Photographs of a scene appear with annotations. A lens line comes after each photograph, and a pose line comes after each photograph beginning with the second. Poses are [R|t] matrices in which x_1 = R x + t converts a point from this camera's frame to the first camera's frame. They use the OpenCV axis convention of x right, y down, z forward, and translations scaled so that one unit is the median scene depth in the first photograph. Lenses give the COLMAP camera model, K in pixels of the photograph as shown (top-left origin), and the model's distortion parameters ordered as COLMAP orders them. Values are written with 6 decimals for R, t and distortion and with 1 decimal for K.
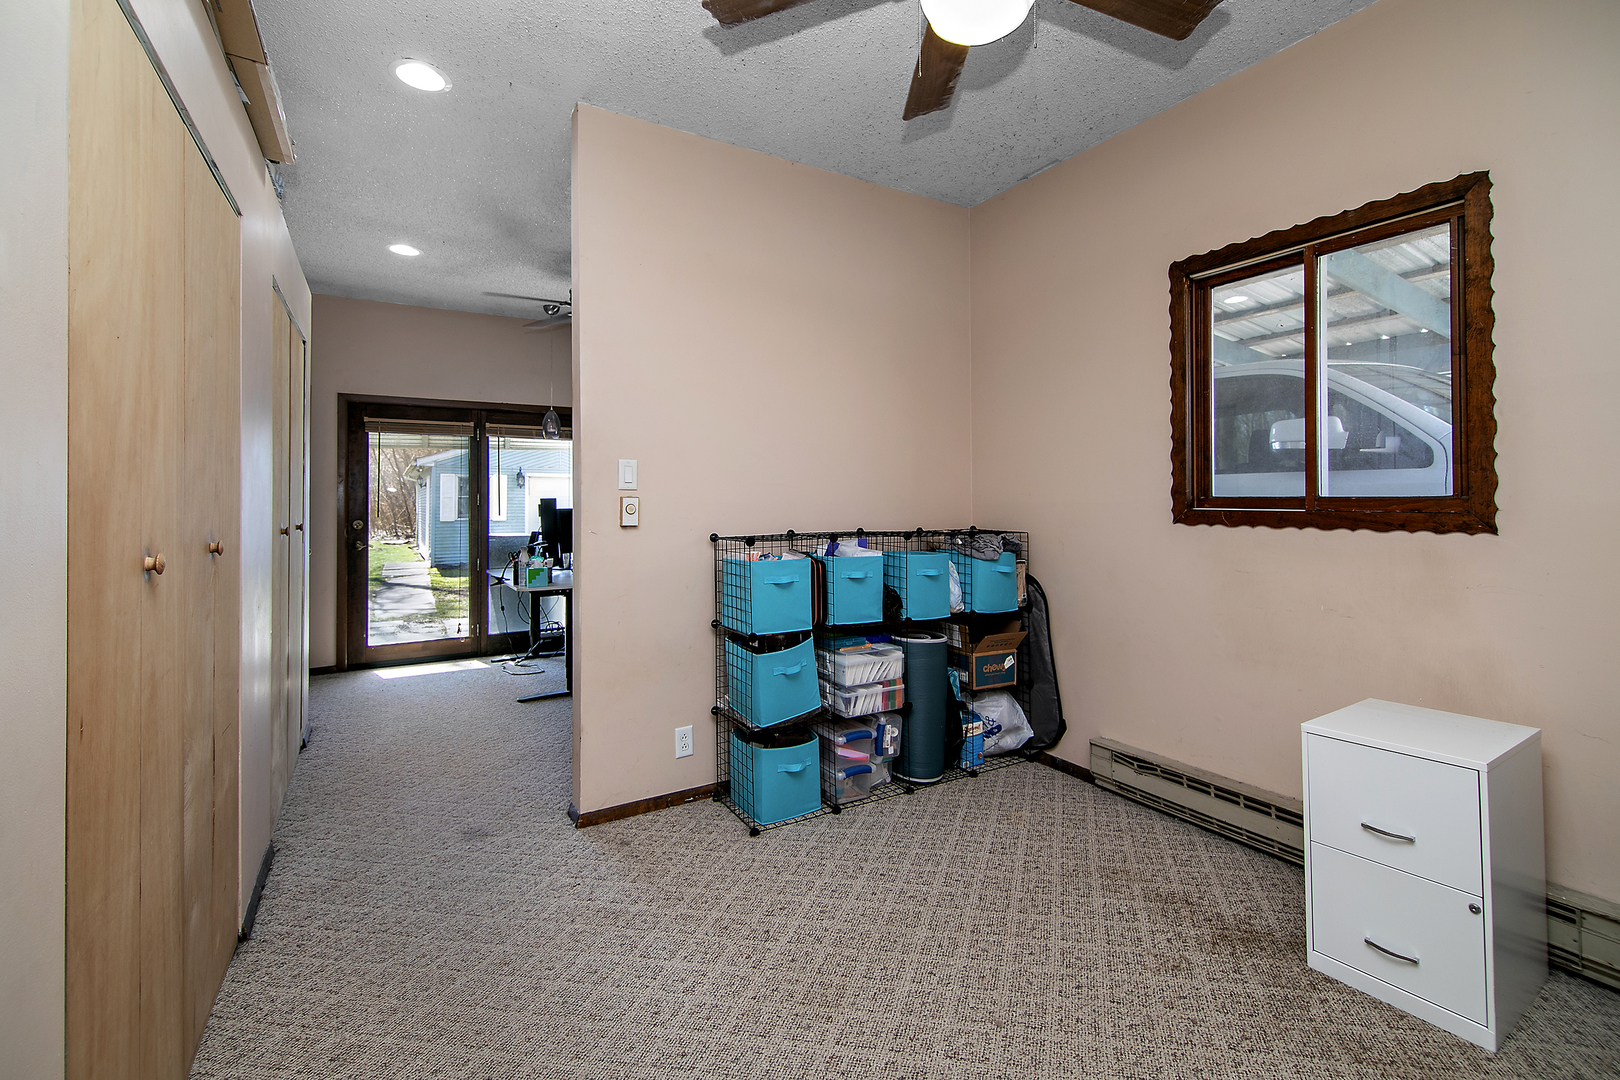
lens RADIAL K [[726.9, 0, 770.3], [0, 726.9, 492.2], [0, 0, 1]] dist [0.001970, -0.000176]
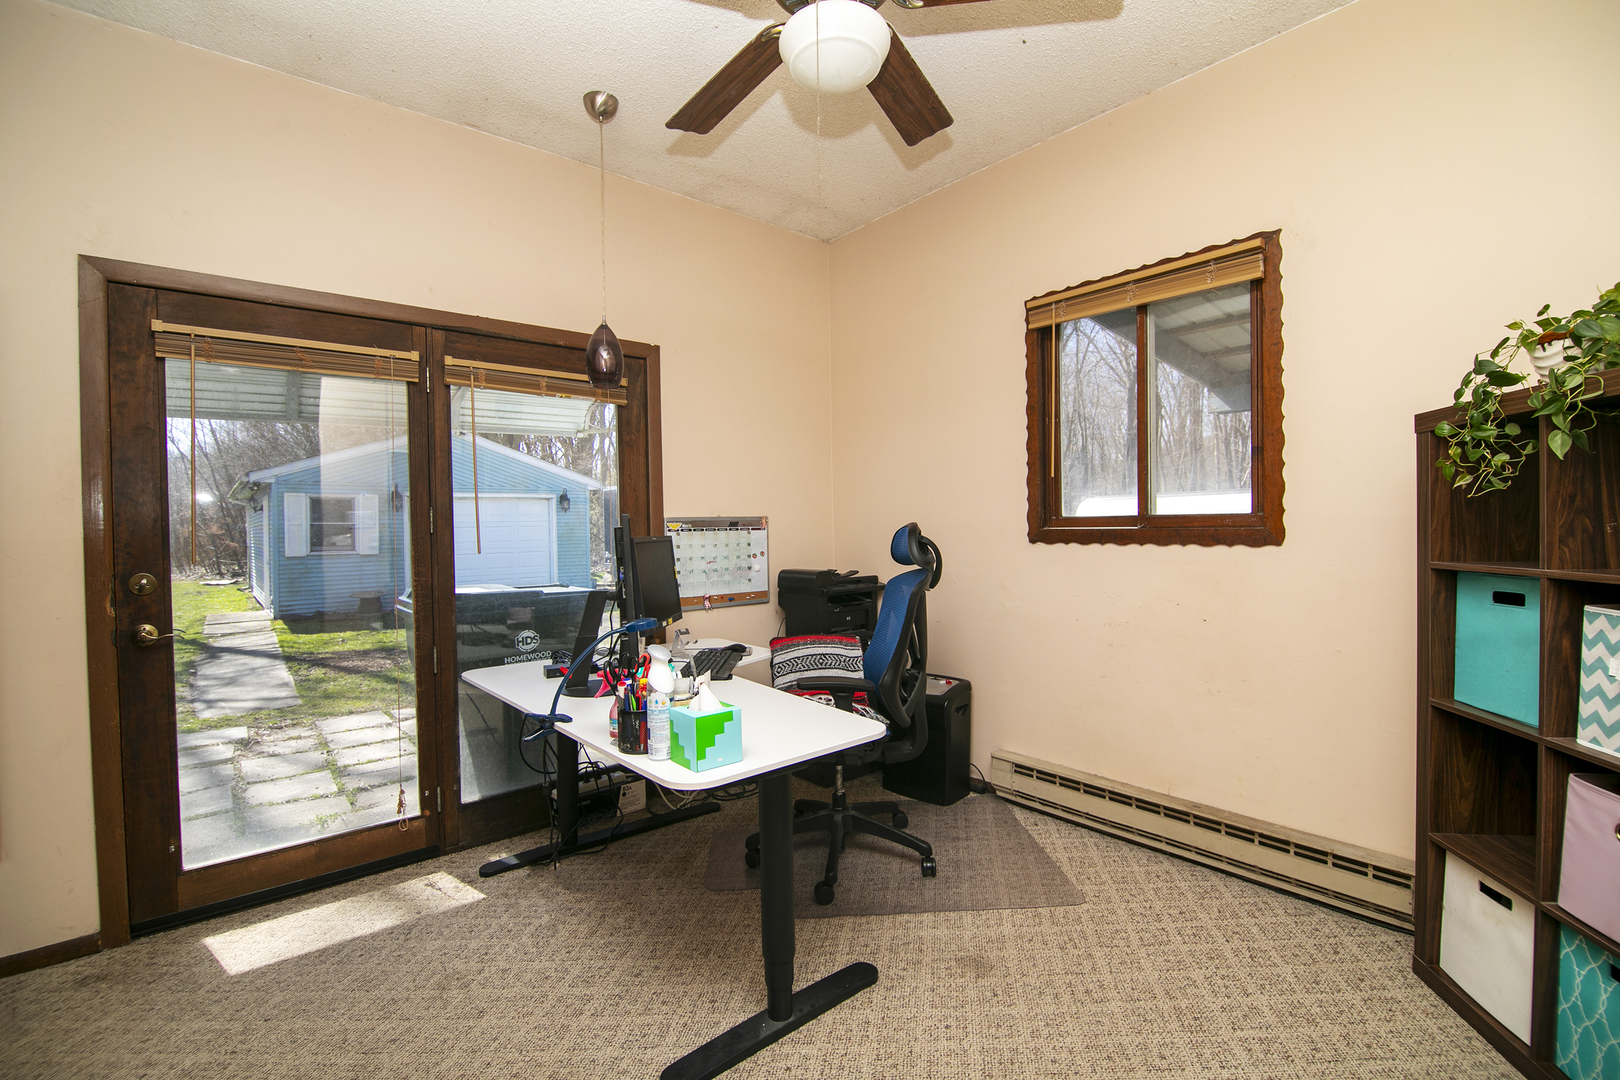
lens RADIAL K [[726.9, 0, 798.6], [0, 726.9, 540.3], [0, 0, 1]] dist [0.001970, -0.000176]
pose [[0.979669, -0.015439, 0.200026, -0.059057], [0.008739, 0.999372, 0.034335, 0.001214], [-0.200431, -0.031889, 0.979189, 0.110238]]
